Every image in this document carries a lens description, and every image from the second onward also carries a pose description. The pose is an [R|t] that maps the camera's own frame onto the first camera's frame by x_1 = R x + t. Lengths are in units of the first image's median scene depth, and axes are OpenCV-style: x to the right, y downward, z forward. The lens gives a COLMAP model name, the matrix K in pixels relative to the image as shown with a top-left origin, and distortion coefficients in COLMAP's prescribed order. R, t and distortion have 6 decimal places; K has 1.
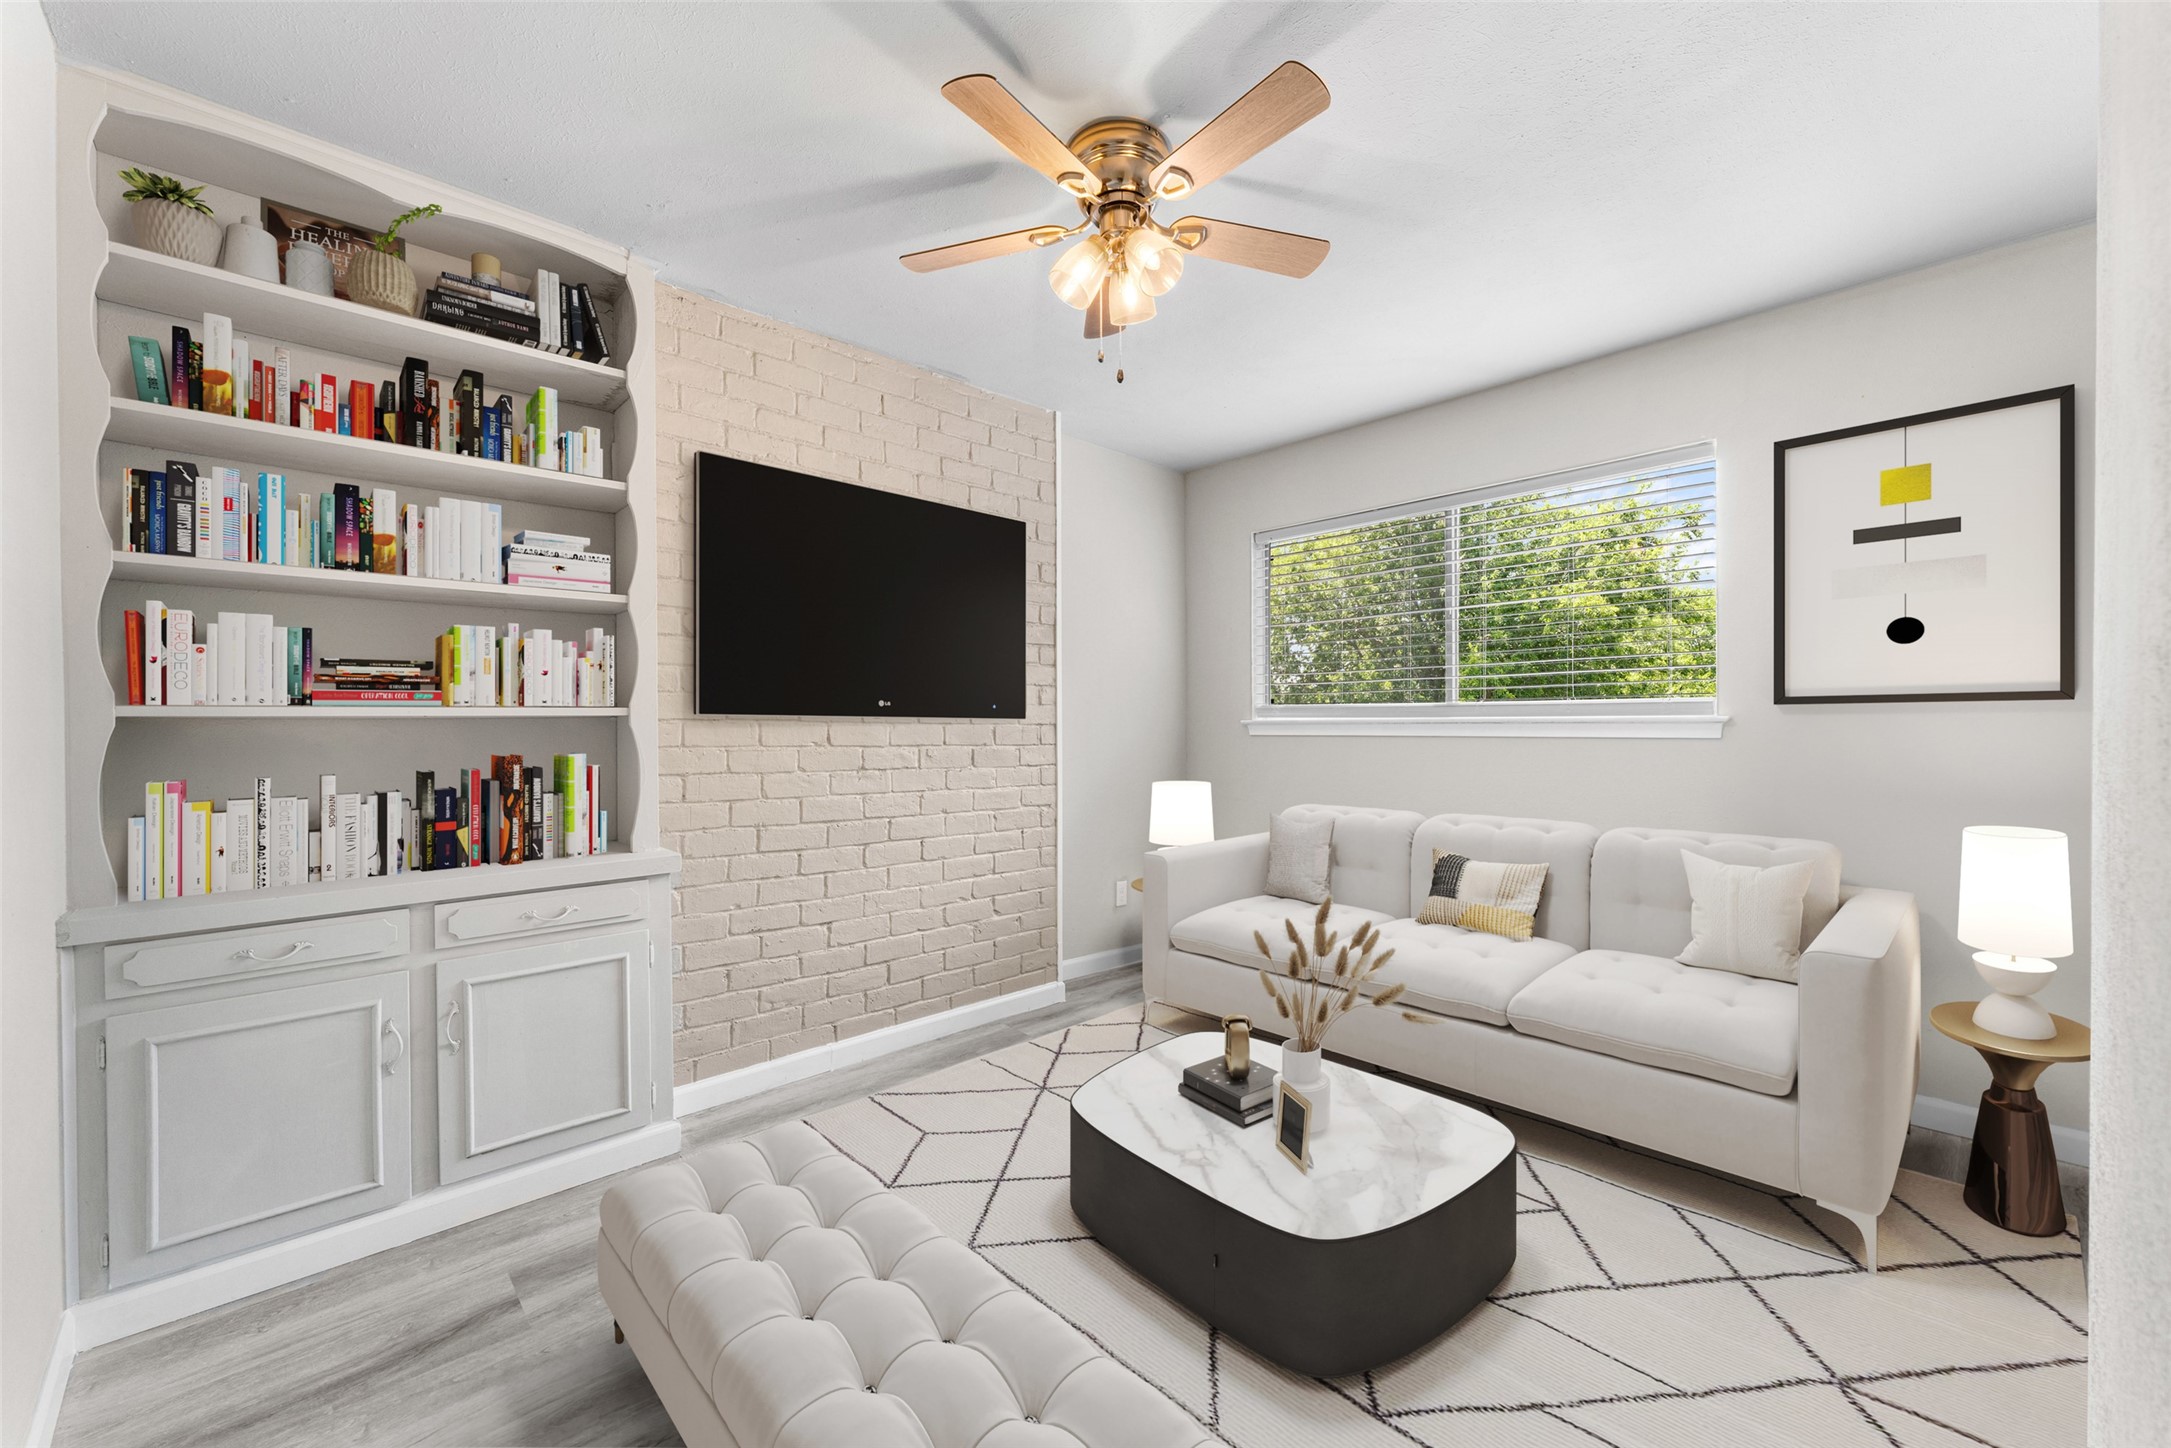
lens RADIAL K [[851.5, 0, 1084.5], [0, 851.5, 729.9], [0, 0, 1]] dist [0.003766, 0.000079]
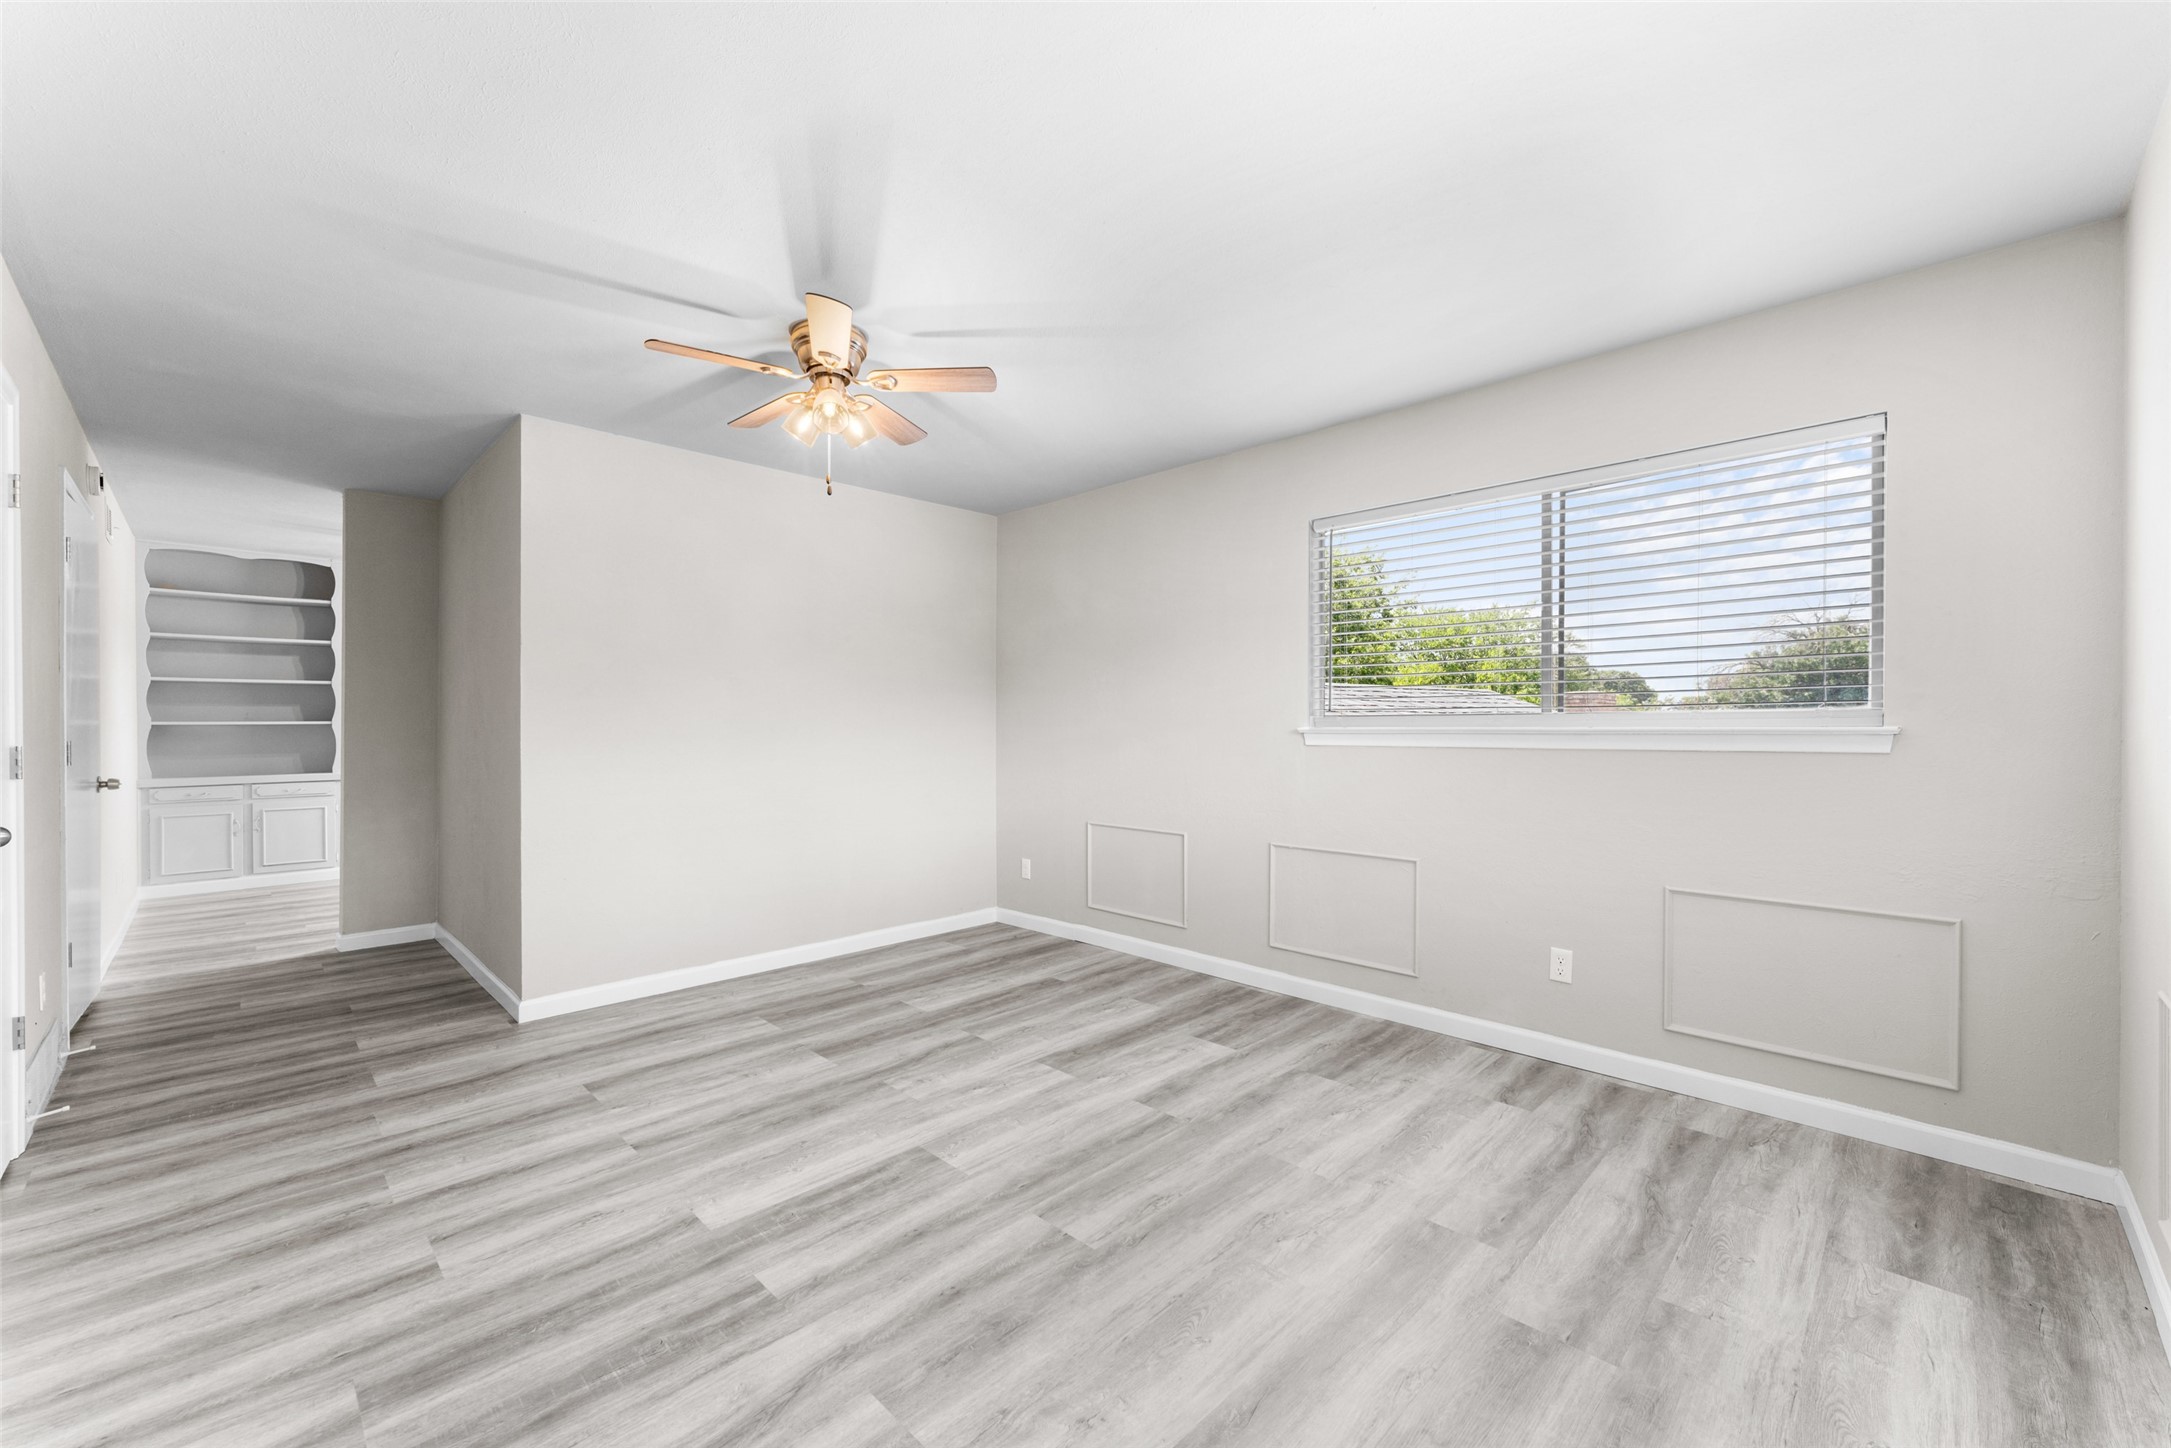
lens RADIAL K [[851.5, 0, 1087.4], [0, 851.5, 727.8], [0, 0, 1]] dist [0.003766, 0.000079]
pose [[0.999559, 0.004889, 0.029297, 2.279156], [-0.004791, 0.999983, -0.003439, -0.008668], [-0.029313, 0.003297, 0.999565, -2.296491]]
